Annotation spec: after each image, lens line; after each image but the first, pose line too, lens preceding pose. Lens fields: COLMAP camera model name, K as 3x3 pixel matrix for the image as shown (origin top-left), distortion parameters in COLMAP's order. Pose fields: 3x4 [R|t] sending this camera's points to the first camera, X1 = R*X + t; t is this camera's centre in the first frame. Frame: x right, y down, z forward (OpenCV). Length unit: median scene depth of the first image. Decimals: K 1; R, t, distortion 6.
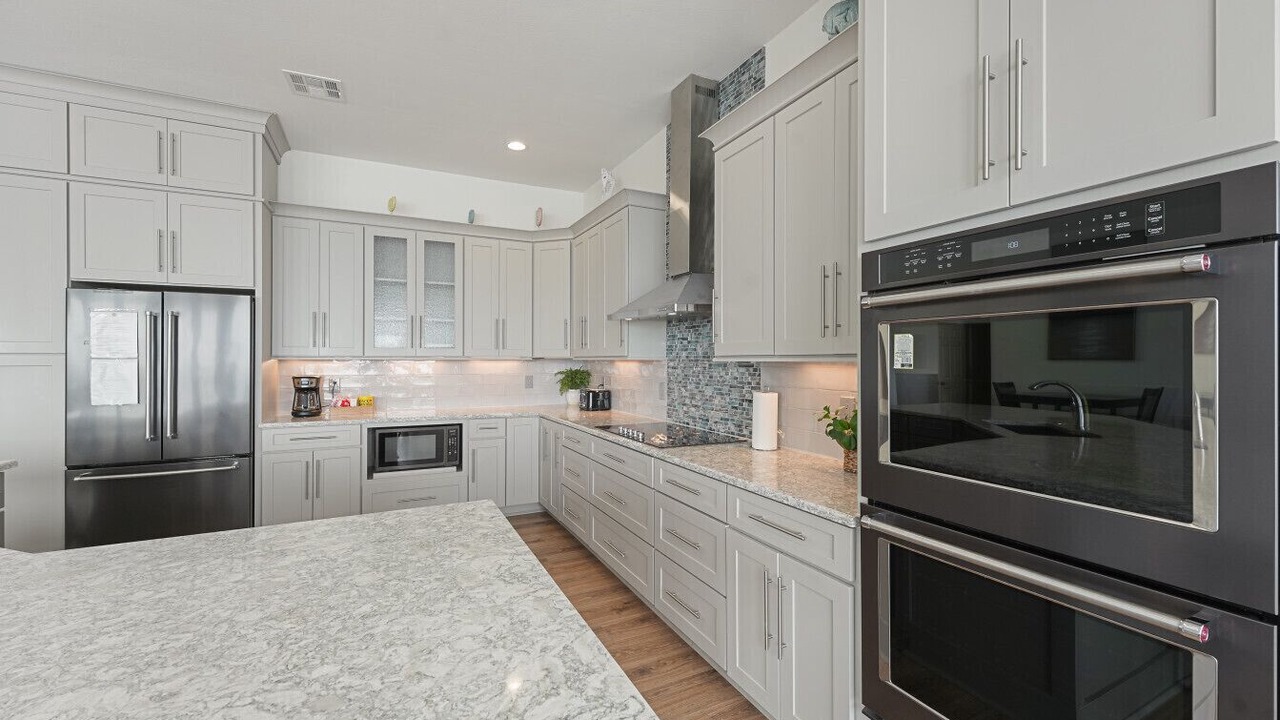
lens RADIAL K [[519.0, 0, 632.8], [0, 519.0, 358.1], [0, 0, 1]] dist [0.000591, 0.000164]
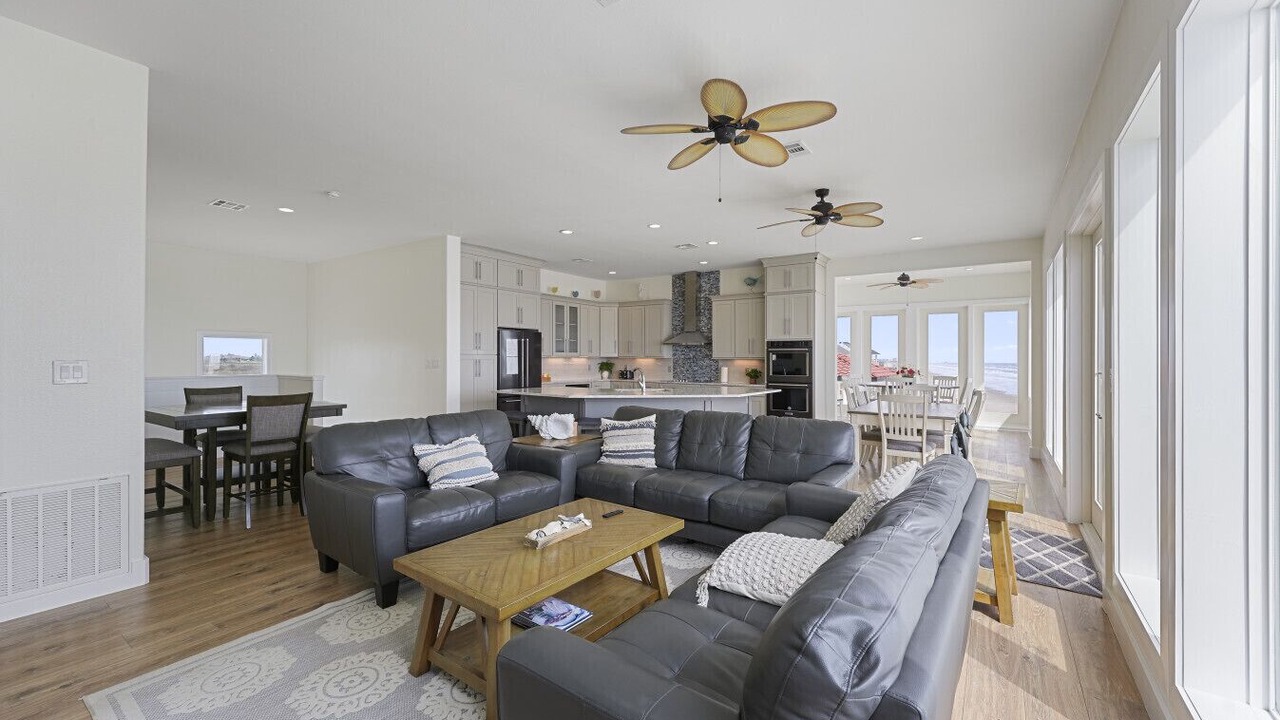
lens RADIAL K [[519.0, 0, 630.9], [0, 519.0, 355.9], [0, 0, 1]] dist [0.000591, 0.000164]
pose [[0.884781, 0.006284, 0.465964, -1.373988], [-0.006830, 0.999977, -0.000517, -0.005257], [-0.465956, -0.002726, 0.884803, -1.320018]]
